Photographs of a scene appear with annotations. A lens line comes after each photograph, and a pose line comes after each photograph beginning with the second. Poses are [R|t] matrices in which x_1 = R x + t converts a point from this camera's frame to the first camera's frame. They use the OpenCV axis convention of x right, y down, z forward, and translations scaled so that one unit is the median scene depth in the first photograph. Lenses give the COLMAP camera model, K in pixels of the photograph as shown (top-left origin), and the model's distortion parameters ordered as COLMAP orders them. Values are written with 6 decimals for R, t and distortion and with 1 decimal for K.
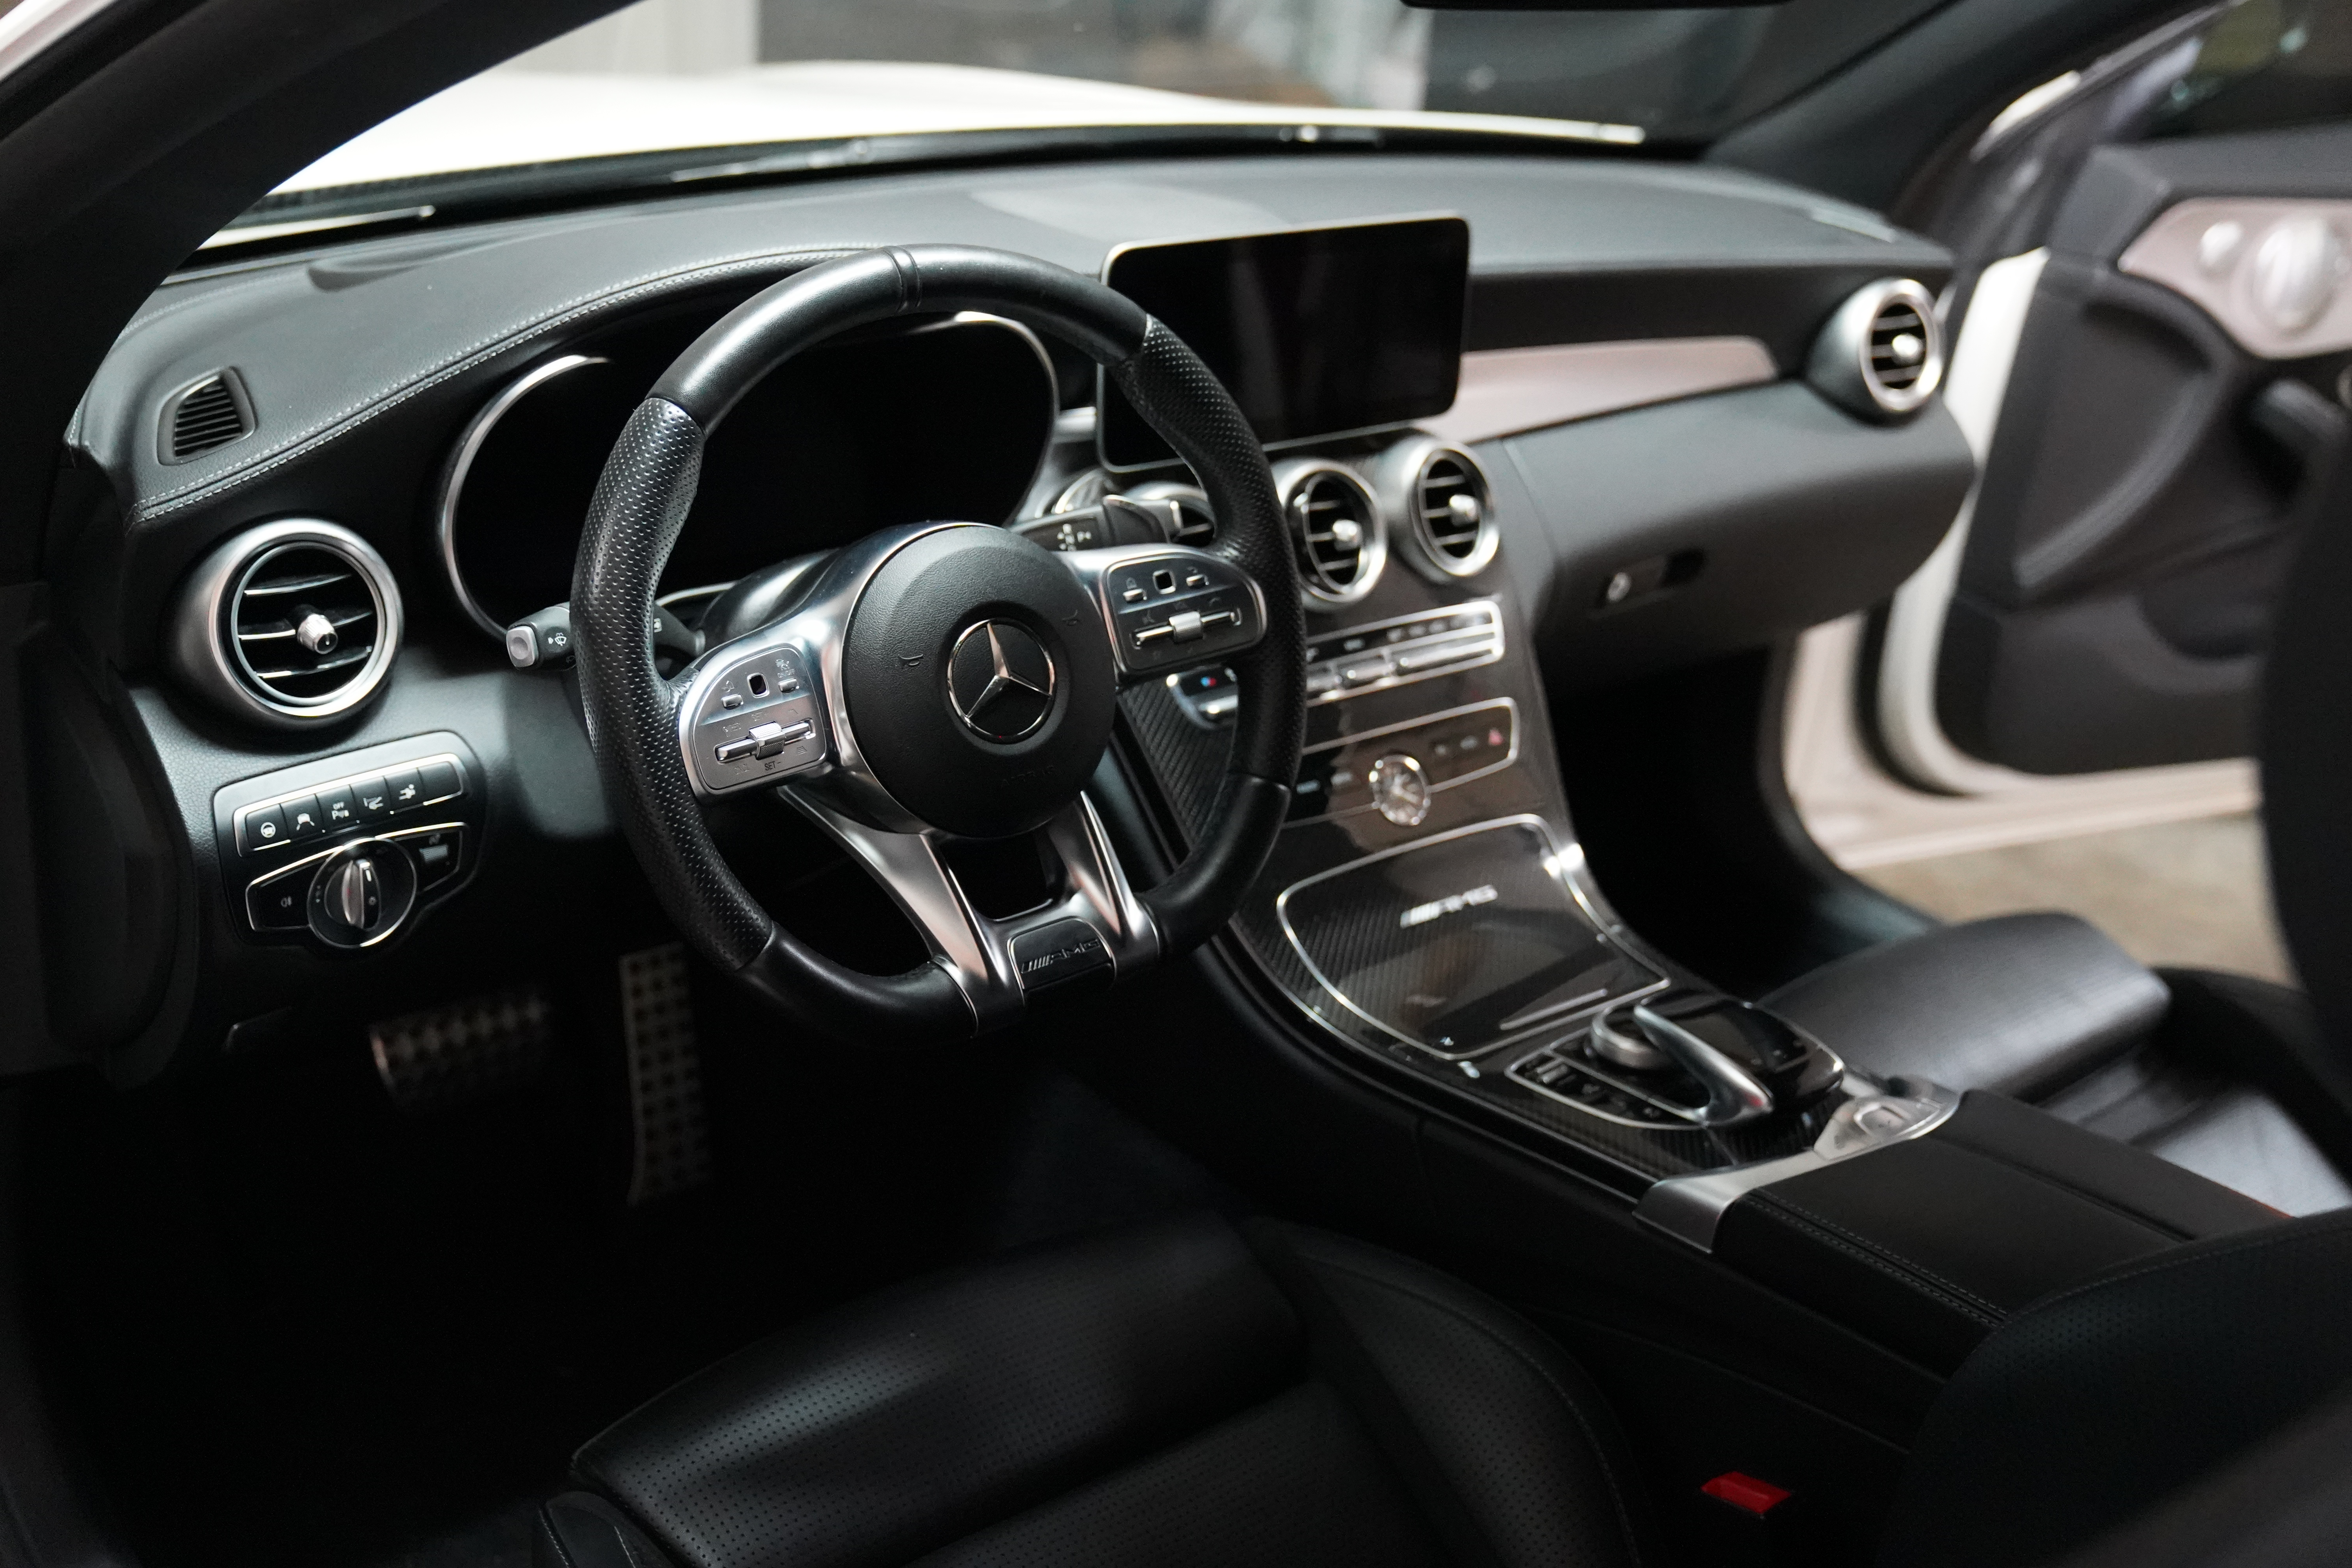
lens RADIAL K [[2591.8, 0, 1176.0], [0, 2591.8, 784.0], [0, 0, 1]] dist [0.020123, 0.005160]
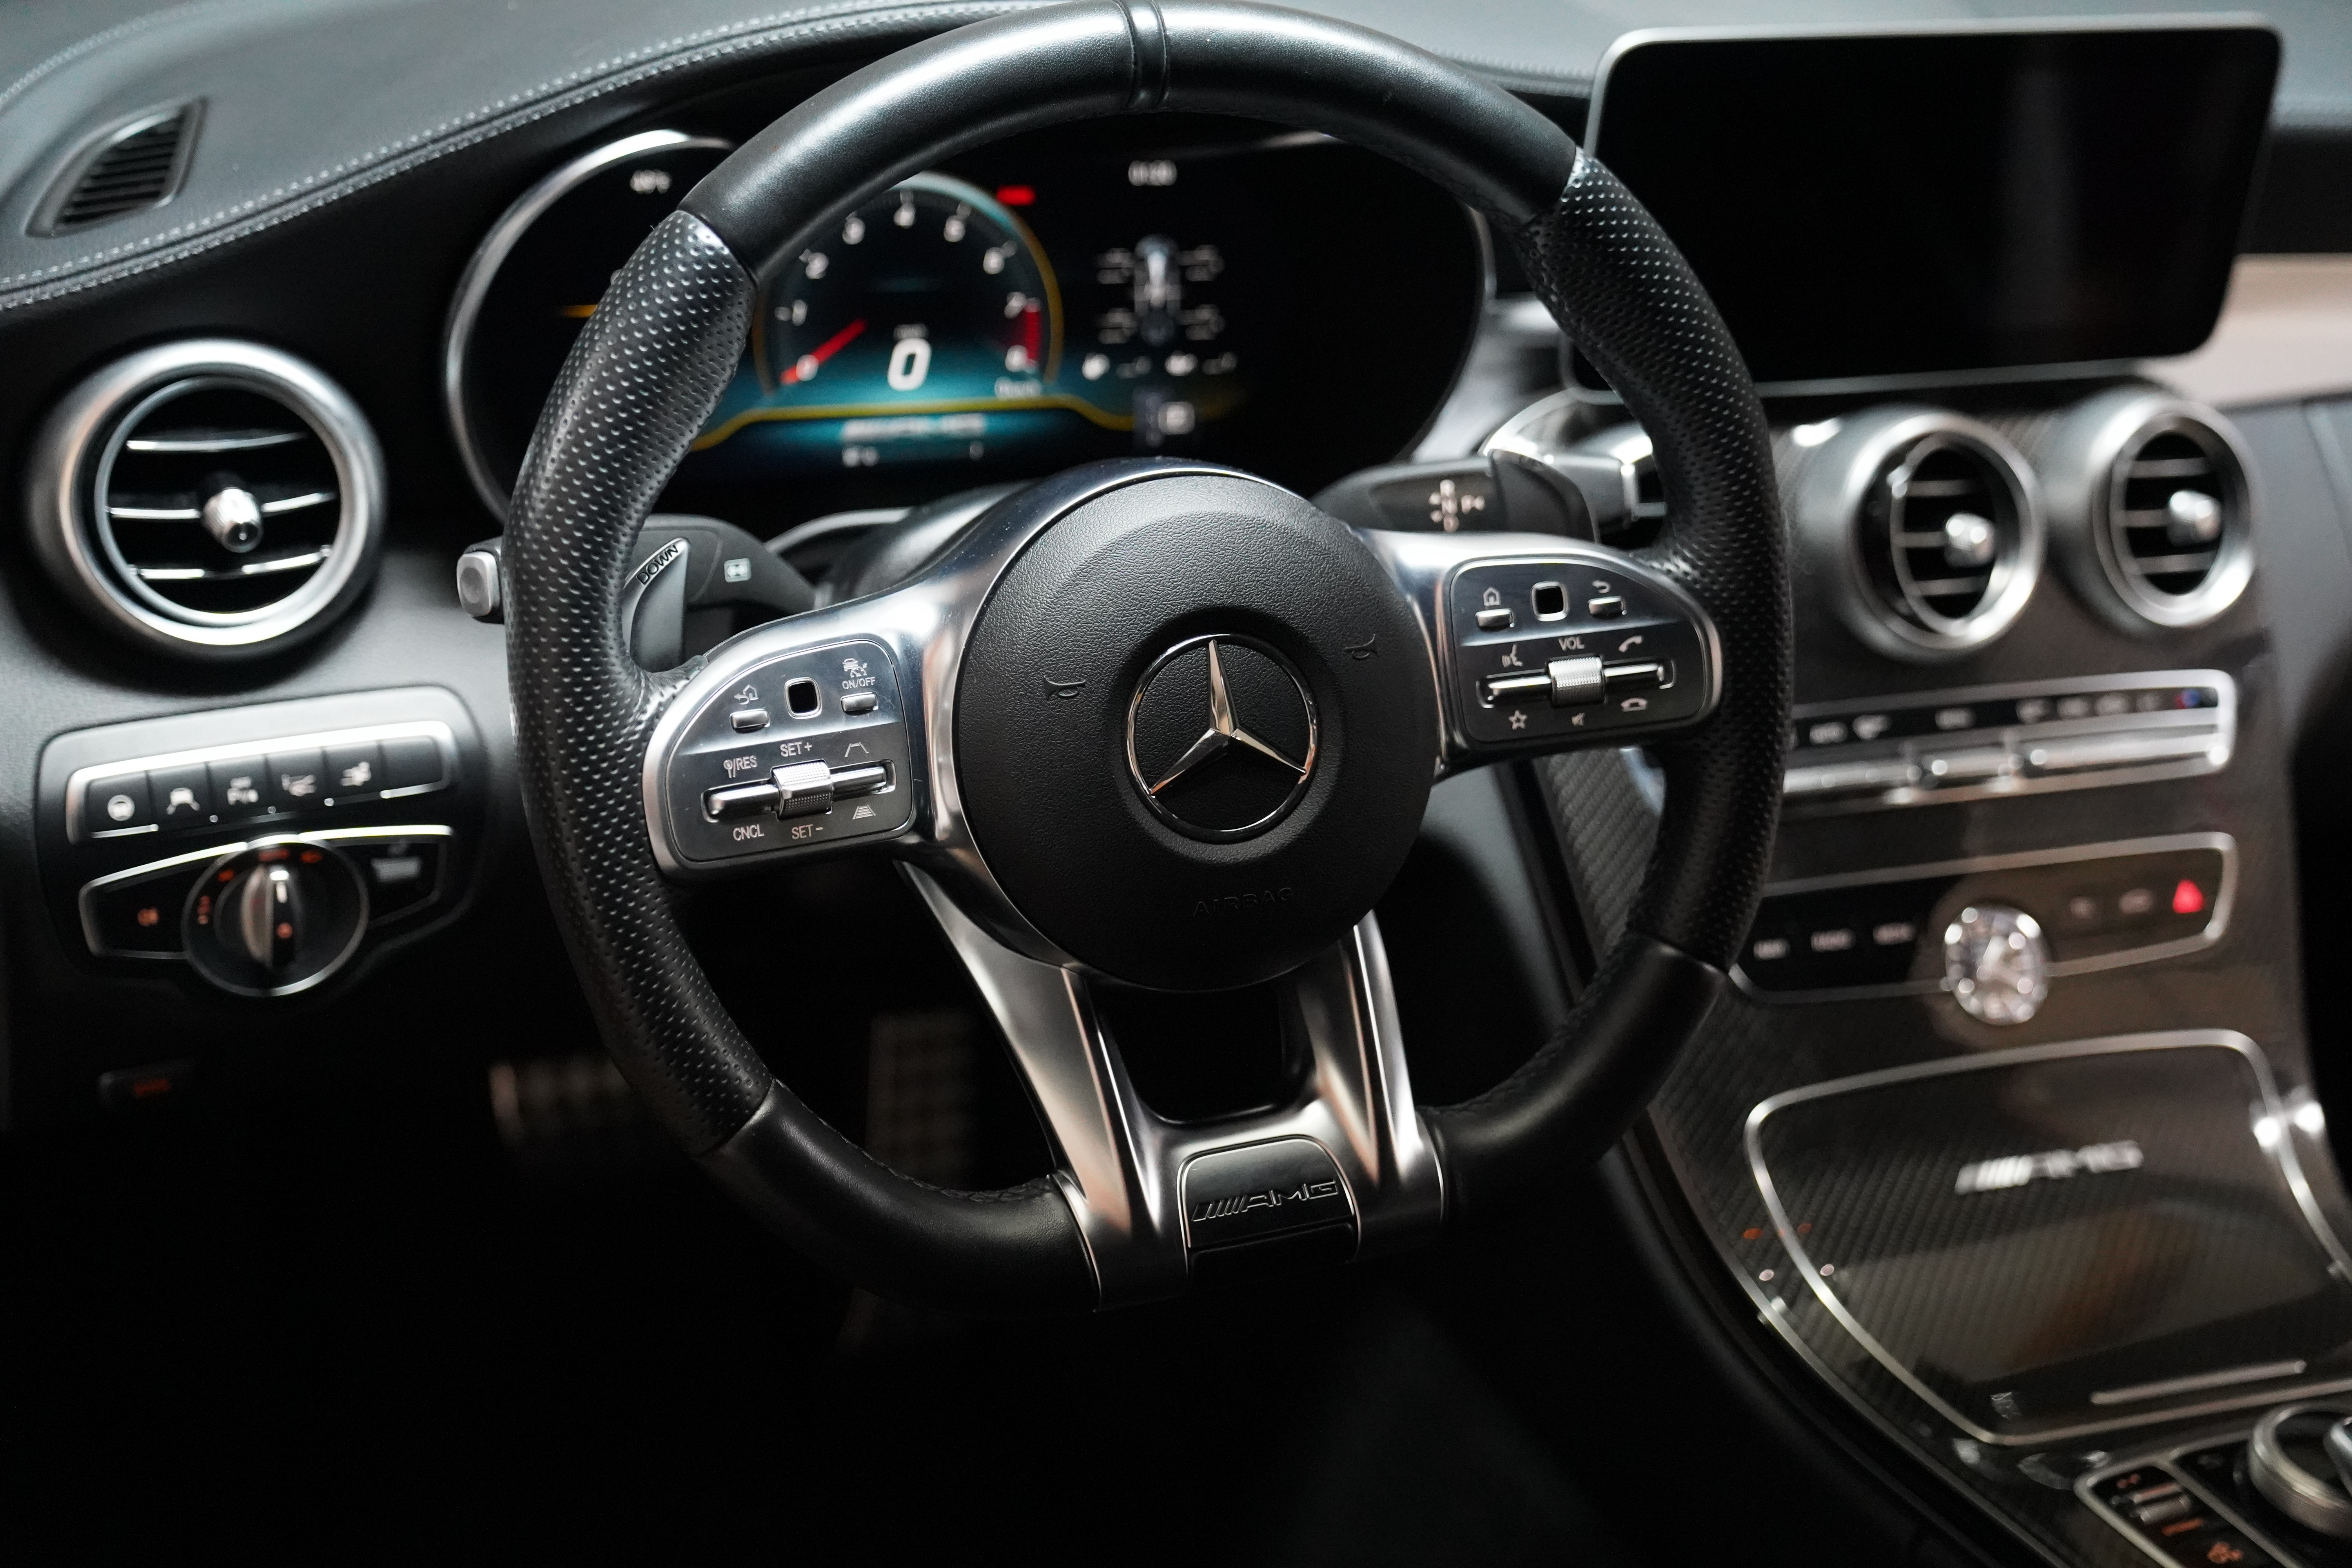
lens RADIAL K [[3137.5, 0, 1176.0], [0, 3137.5, 784.0], [0, 0, 1]] dist [0.114952, 0.104693]
pose [[0.956627, 0.142204, -0.254249, 0.104123], [-0.135457, 0.989808, 0.043943, -0.056944], [0.257907, -0.007598, 0.966140, 0.278923]]
